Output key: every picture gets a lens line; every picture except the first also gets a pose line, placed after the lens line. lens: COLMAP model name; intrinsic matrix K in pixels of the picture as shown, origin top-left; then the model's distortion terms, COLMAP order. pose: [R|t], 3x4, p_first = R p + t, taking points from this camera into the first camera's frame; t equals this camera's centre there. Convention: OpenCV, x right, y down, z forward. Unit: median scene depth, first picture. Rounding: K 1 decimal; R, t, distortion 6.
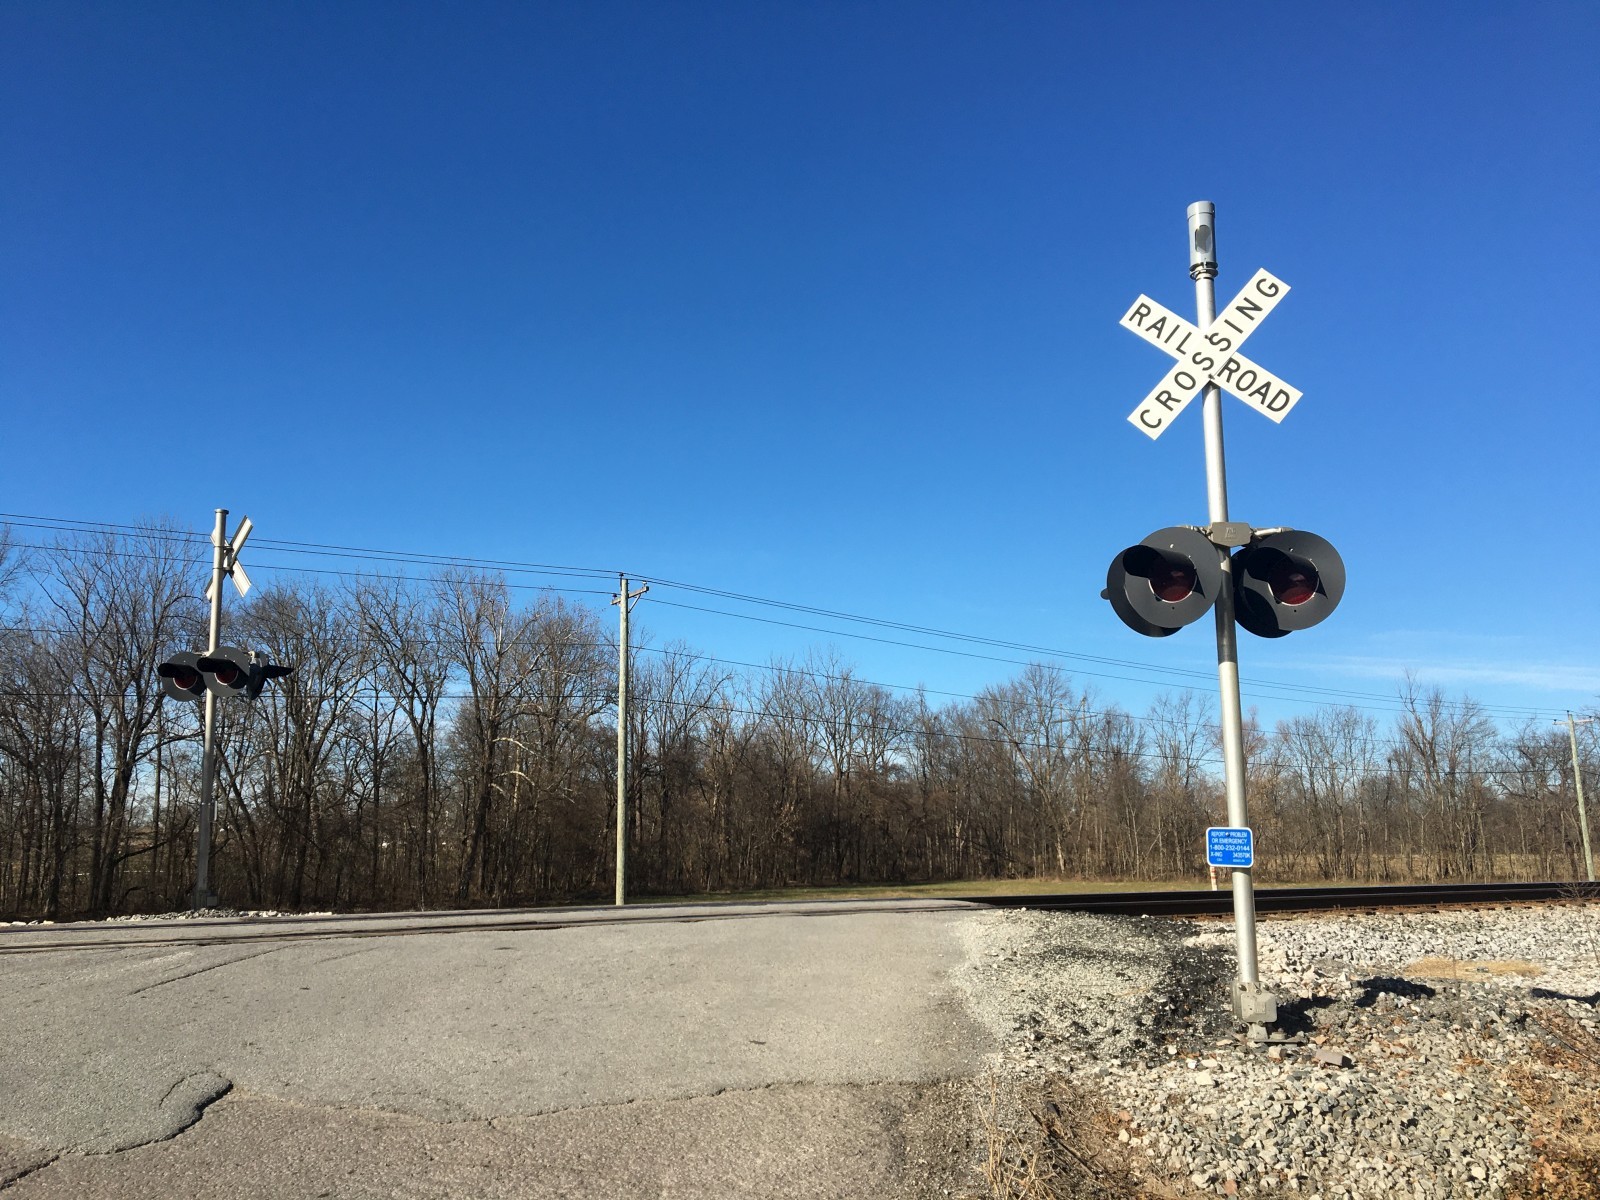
lens RADIAL K [[1292.6, 0, 780.6], [0, 1292.6, 600.8], [0, 0, 1]] dist [0.077887, -0.160639]
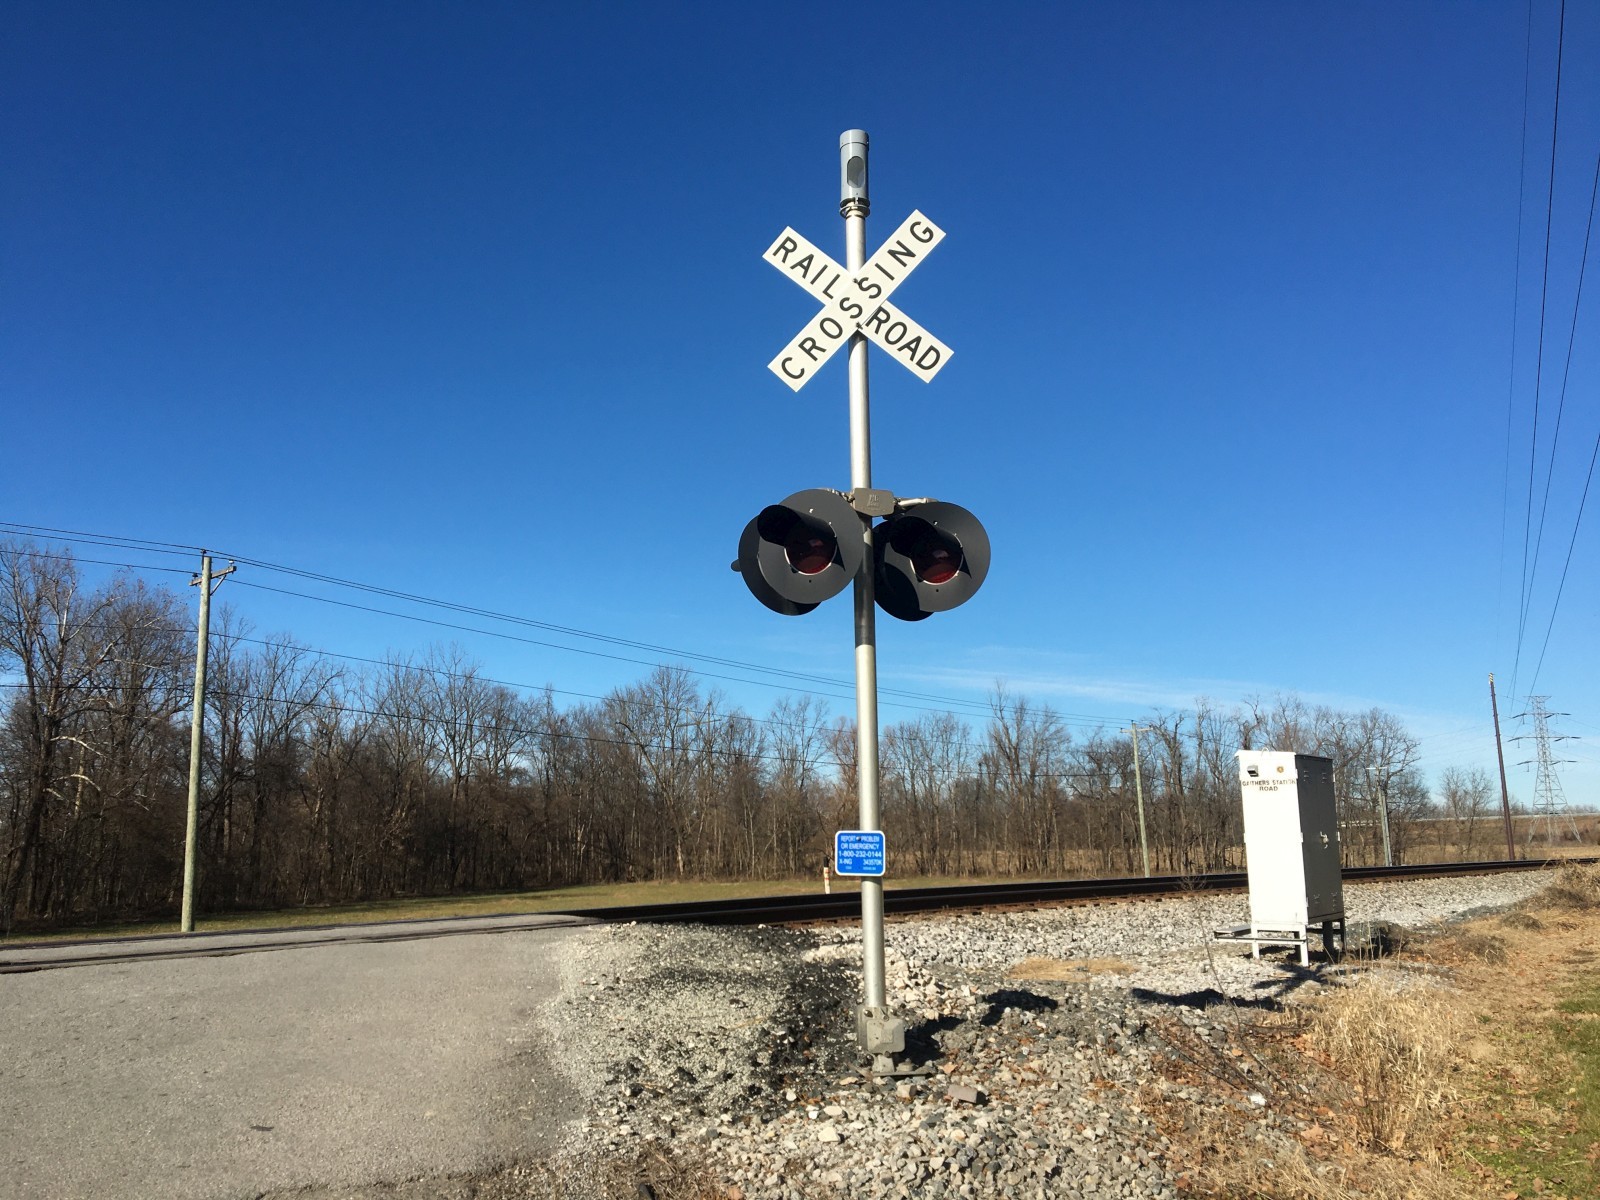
lens RADIAL K [[1292.6, 0, 780.6], [0, 1292.6, 600.8], [0, 0, 1]] dist [0.077887, -0.160639]
pose [[0.959851, 0.038355, 0.277874, 0.039418], [-0.037587, 0.999261, -0.008095, 0.025756], [-0.277979, -0.002675, 0.960583, 0.162011]]
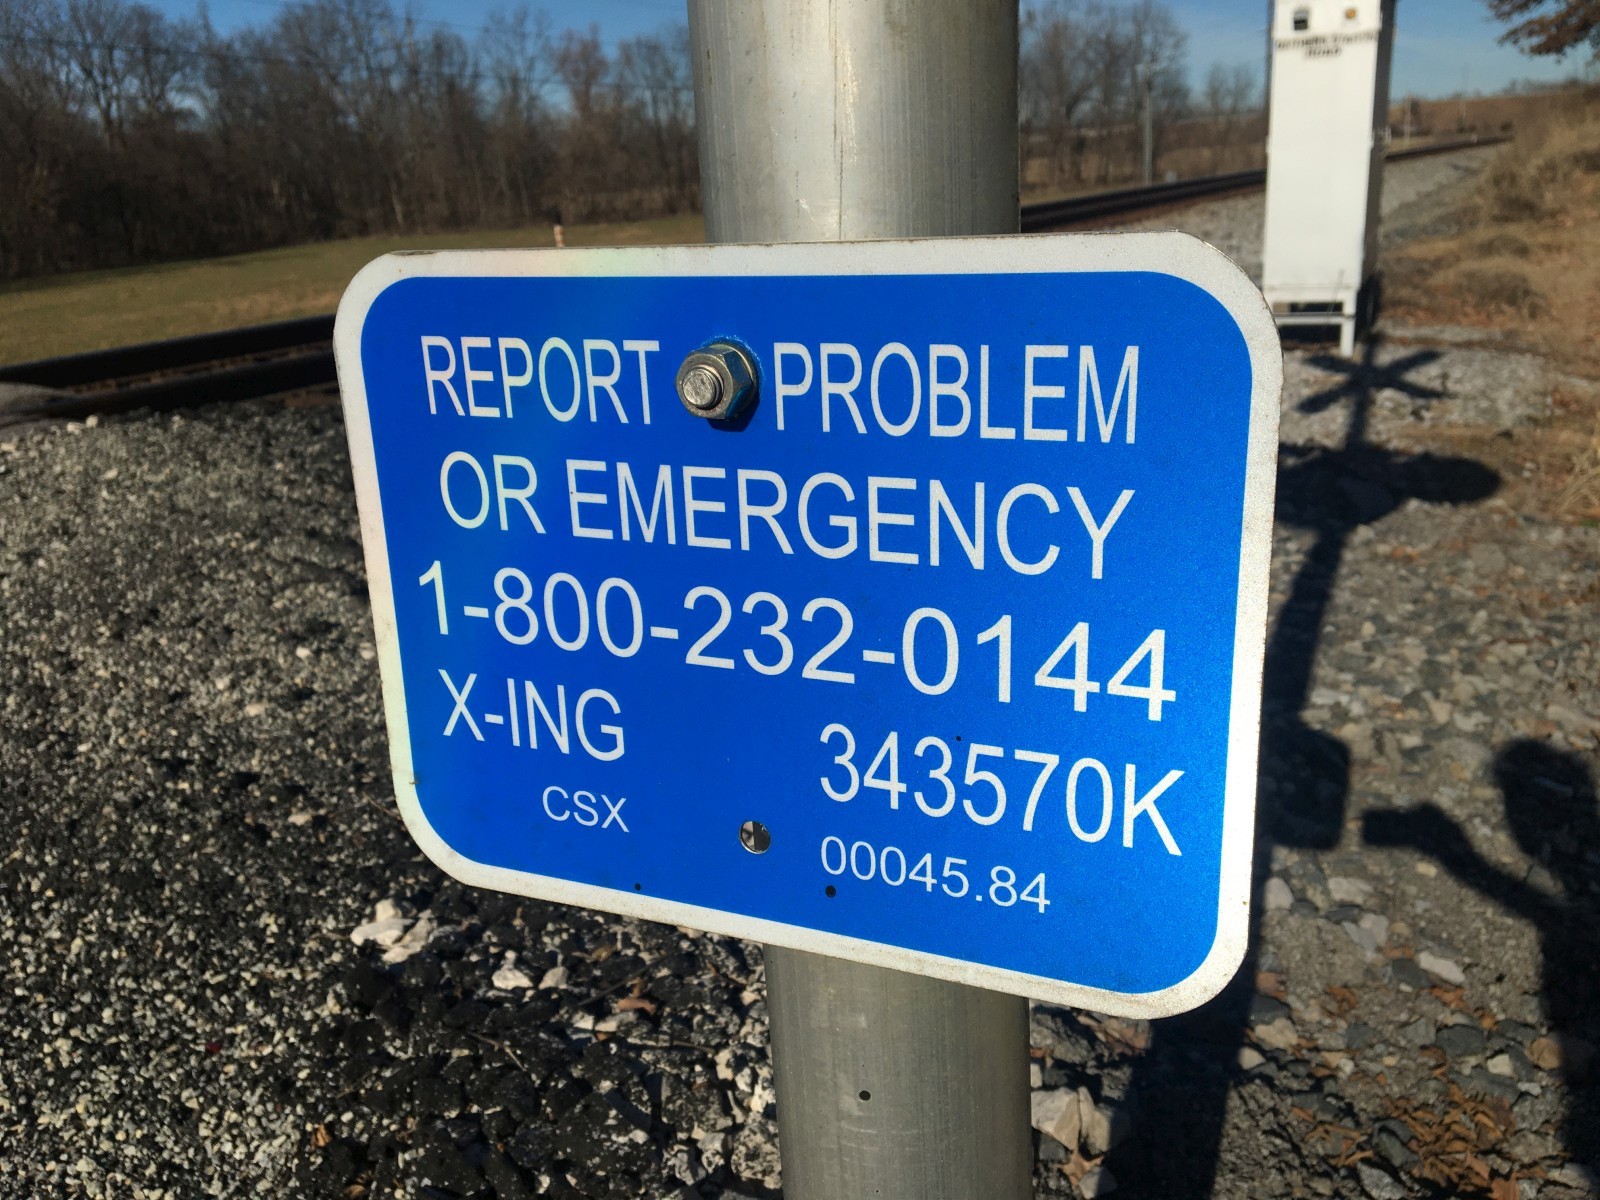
lens RADIAL K [[1309.7, 0, 800.0], [0, 1309.7, 600.0], [0, 0, 1]] dist [0.006793, 0.005213]
pose [[0.881448, -0.201273, 0.427244, 0.311650], [-0.022603, 0.885626, 0.463849, 0.157566], [-0.471739, -0.418516, 0.776084, 0.923122]]
